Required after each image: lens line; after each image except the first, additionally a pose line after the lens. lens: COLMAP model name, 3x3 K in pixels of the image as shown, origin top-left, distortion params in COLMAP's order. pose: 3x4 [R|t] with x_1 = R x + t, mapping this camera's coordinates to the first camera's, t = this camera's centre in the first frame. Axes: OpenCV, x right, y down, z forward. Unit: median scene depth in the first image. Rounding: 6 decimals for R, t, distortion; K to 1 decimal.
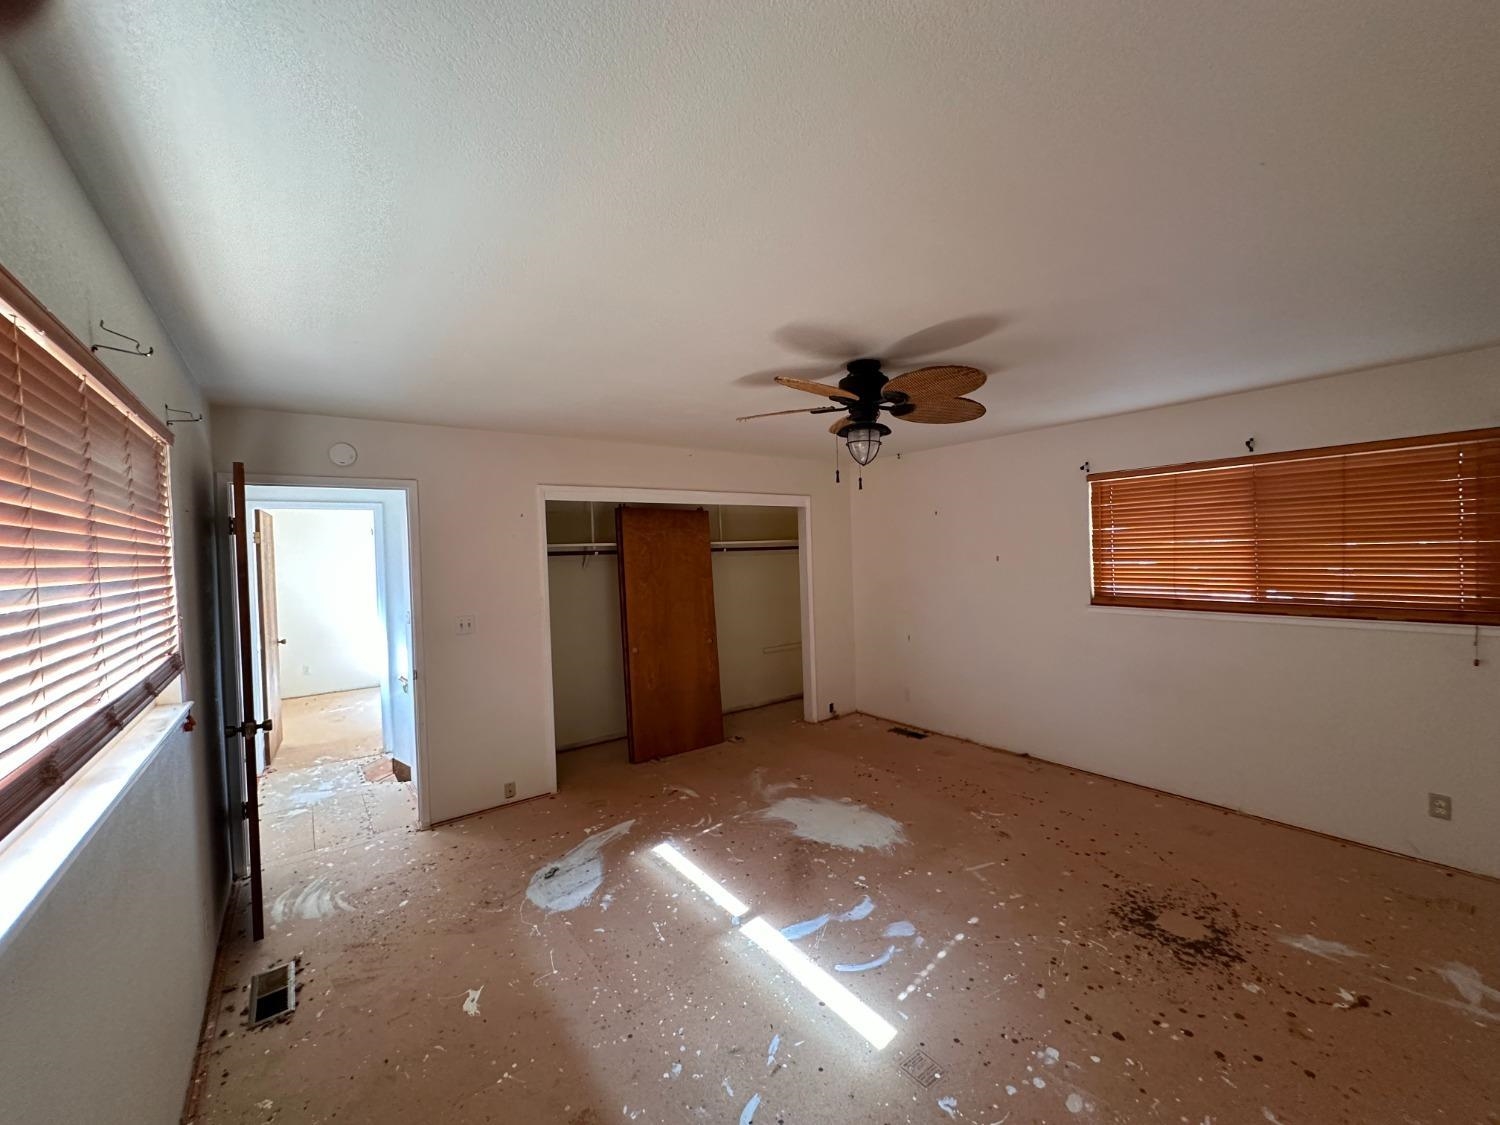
lens RADIAL K [[600.3, 0, 749.5], [0, 600.3, 563.8], [0, 0, 1]] dist [-0.004587, -0.000116]
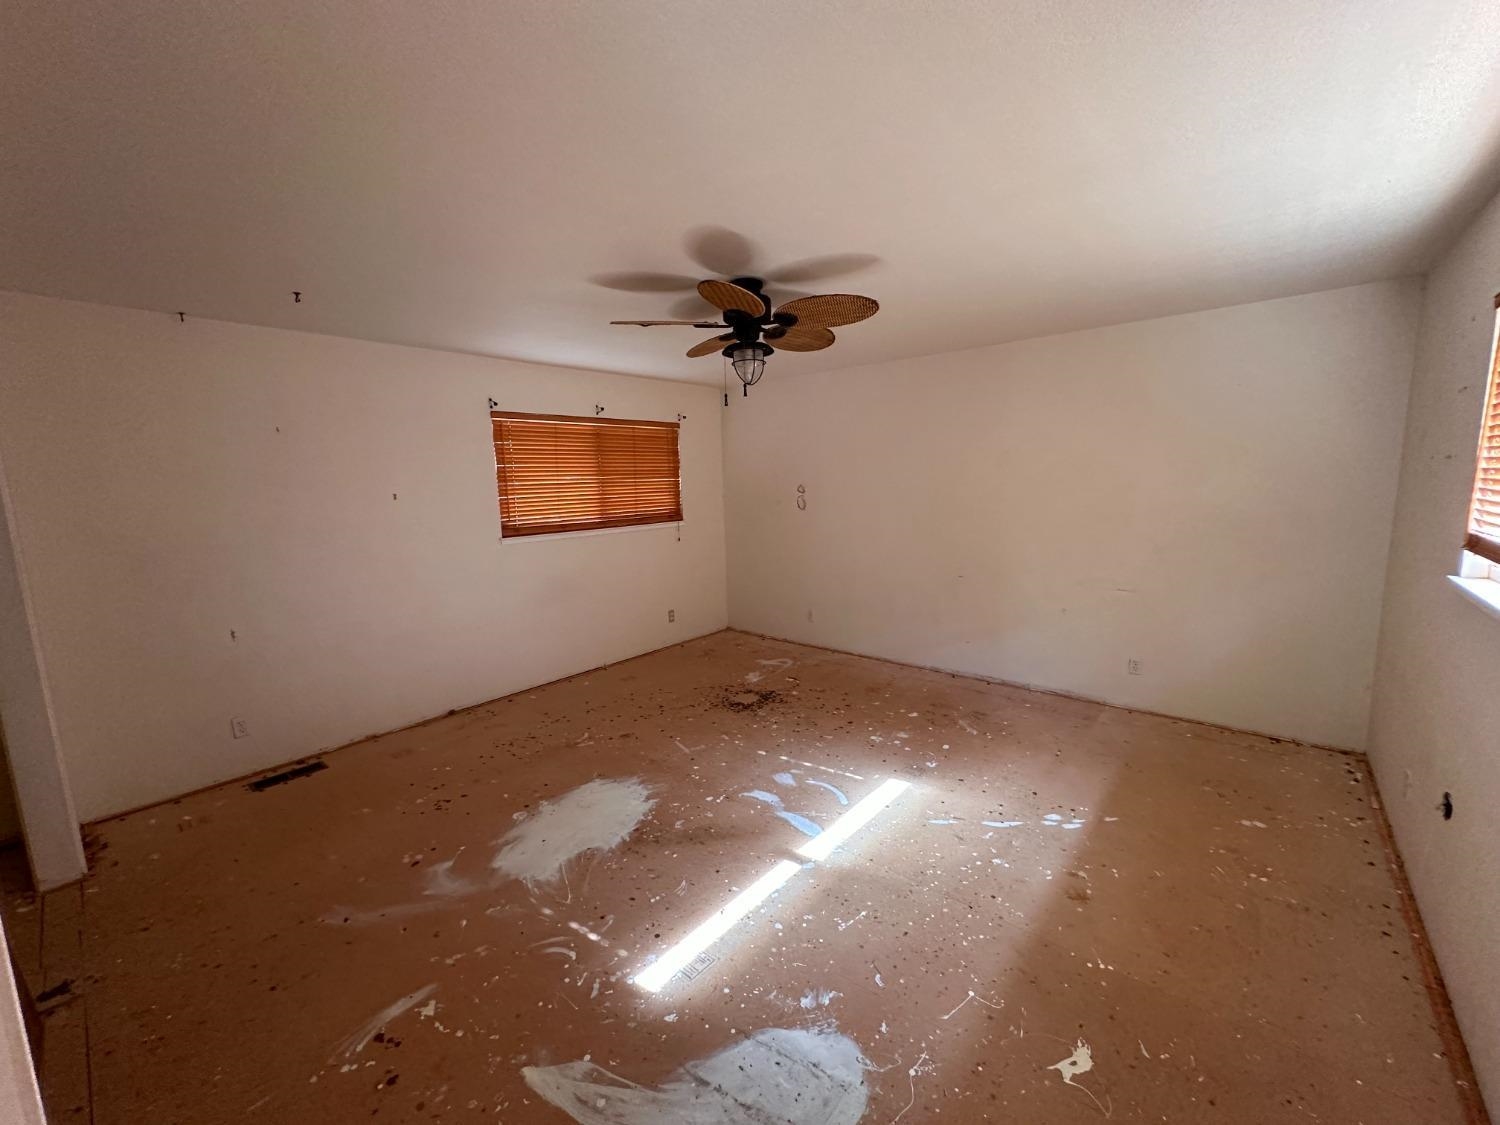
lens RADIAL K [[600.3, 0, 750.0], [0, 600.3, 560.2], [0, 0, 1]] dist [-0.004587, -0.000116]
pose [[-0.217838, -0.097234, 0.971129, -0.651556], [0.055501, 0.992181, 0.111791, 0.016620], [-0.974406, 0.078251, -0.210738, 0.950764]]
